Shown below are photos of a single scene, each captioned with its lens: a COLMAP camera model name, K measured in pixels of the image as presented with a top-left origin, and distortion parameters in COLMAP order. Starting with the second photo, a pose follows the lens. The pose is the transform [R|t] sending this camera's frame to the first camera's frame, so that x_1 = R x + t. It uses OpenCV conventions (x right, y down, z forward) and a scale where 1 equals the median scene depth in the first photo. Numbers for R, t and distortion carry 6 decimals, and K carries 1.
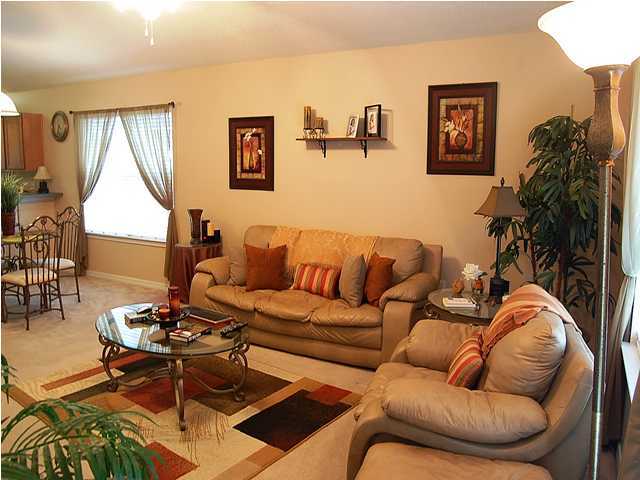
lens RADIAL K [[546.9, 0, 320.0], [0, 546.9, 240.0], [0, 0, 1]] dist [-0.000153, -0.003935]
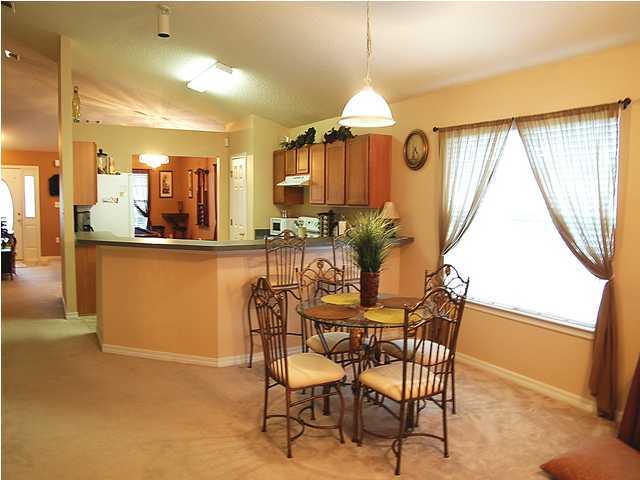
lens RADIAL K [[546.9, 0, 320.0], [0, 546.9, 240.0], [0, 0, 1]] dist [-0.000153, -0.003935]
pose [[0.885199, 0.041606, -0.463348, -0.258735], [-0.065838, 0.997172, -0.036239, -0.051761], [0.460530, 0.062585, 0.885435, 0.304770]]
